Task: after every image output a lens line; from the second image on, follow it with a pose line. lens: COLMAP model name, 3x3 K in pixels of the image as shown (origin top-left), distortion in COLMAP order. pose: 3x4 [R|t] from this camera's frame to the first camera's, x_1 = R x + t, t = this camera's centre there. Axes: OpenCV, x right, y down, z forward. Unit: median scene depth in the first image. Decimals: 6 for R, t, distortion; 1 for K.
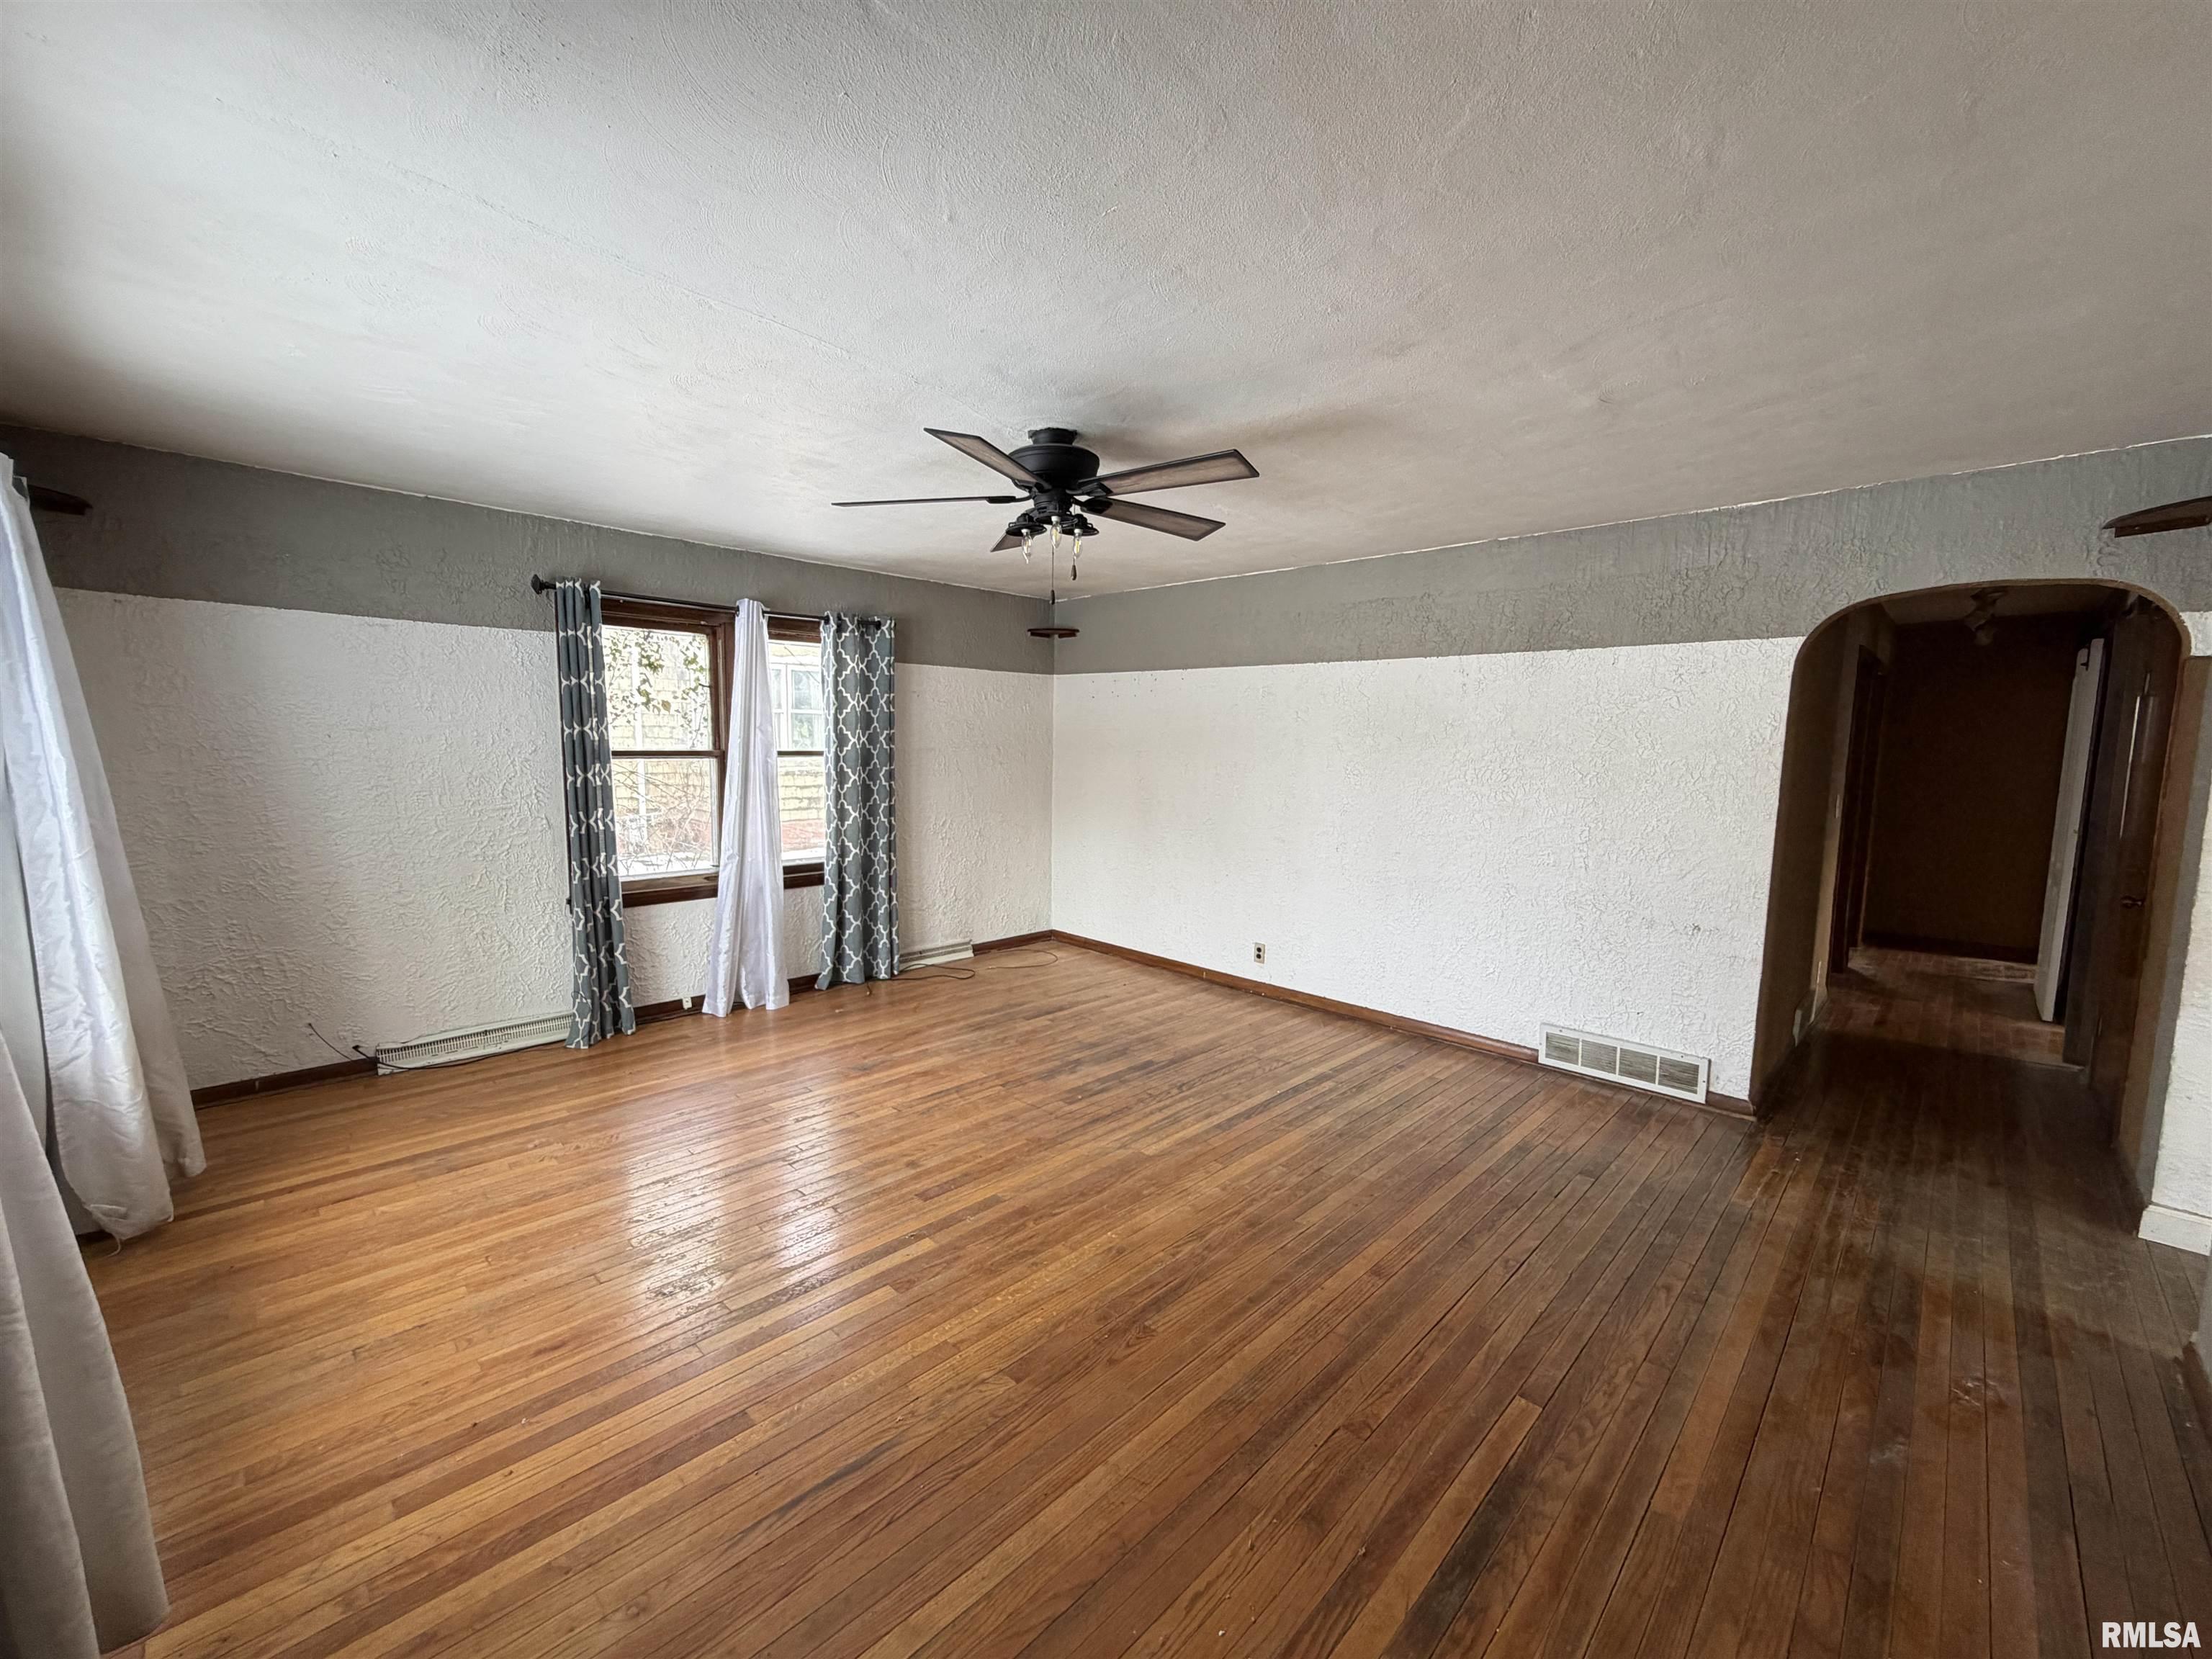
lens RADIAL K [[875.4, 0, 1103.1], [0, 875.4, 837.0], [0, 0, 1]] dist [-0.000480, 0.000053]
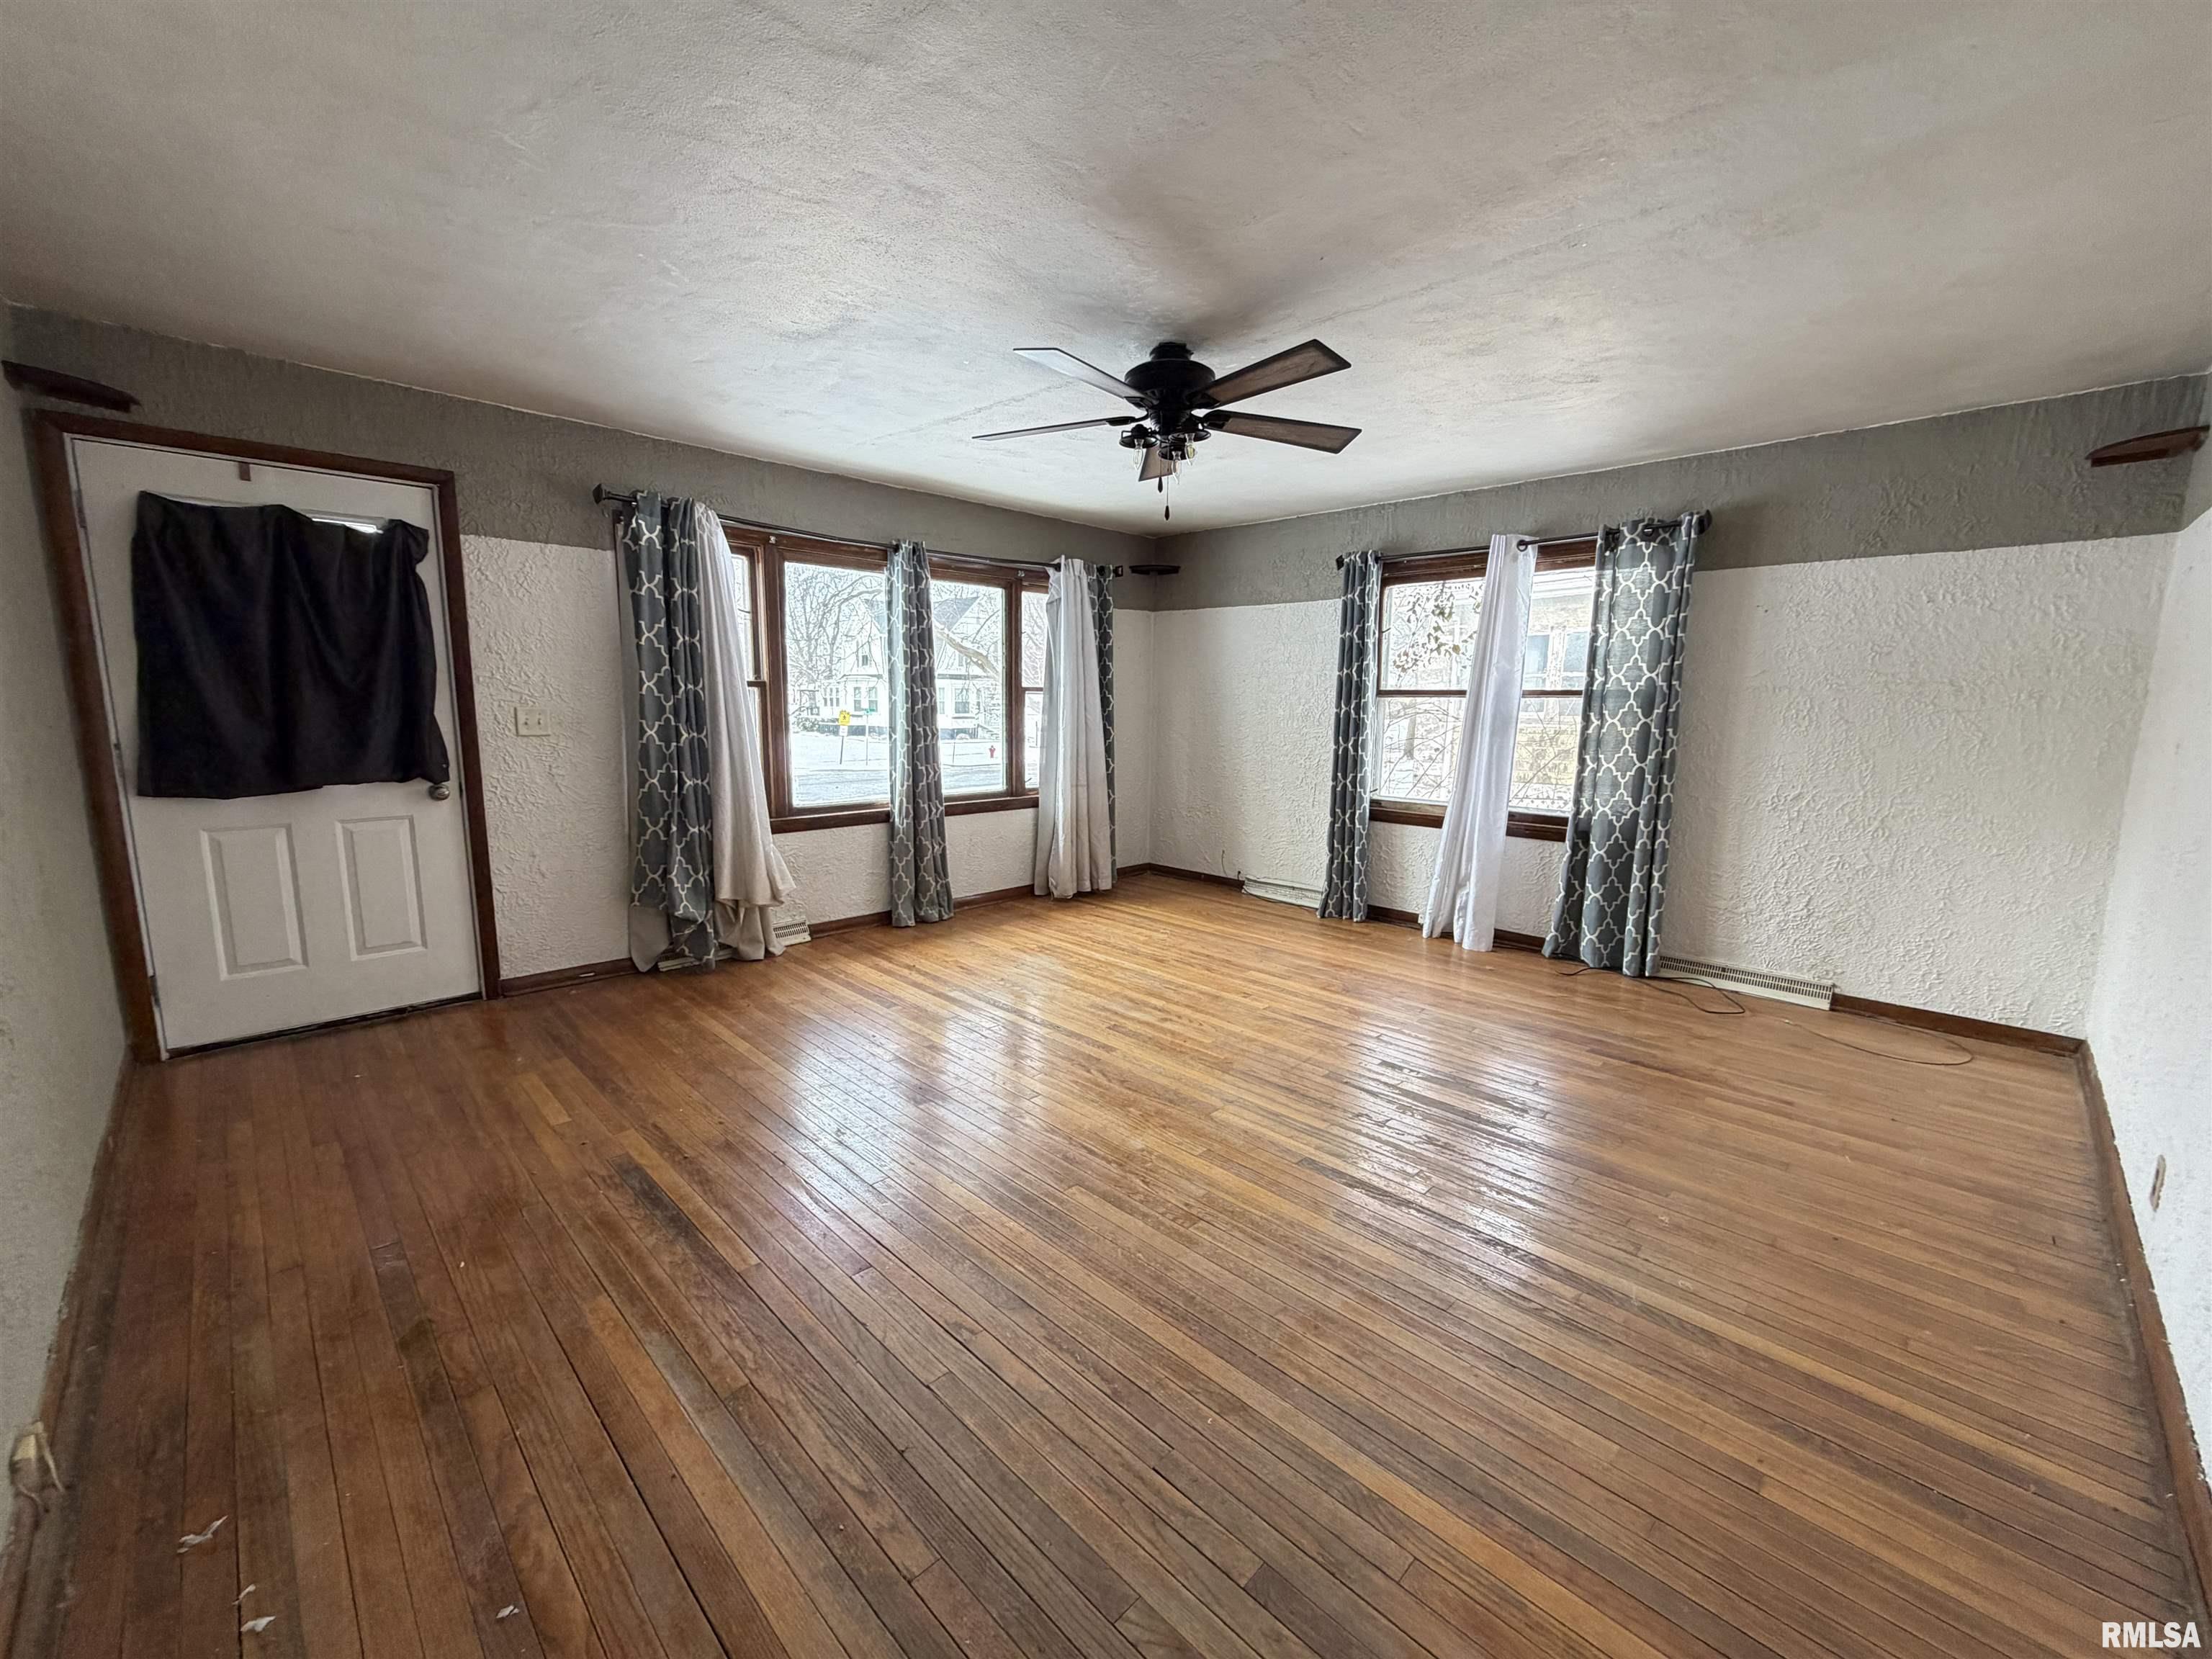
lens RADIAL K [[875.4, 0, 1103.1], [0, 875.4, 837.0], [0, 0, 1]] dist [-0.000480, 0.000053]
pose [[-0.002083, 0.141334, -0.989960, 0.688108], [-0.121087, 0.982642, 0.140544, -0.022267], [0.992640, 0.120164, 0.015067, 0.640768]]
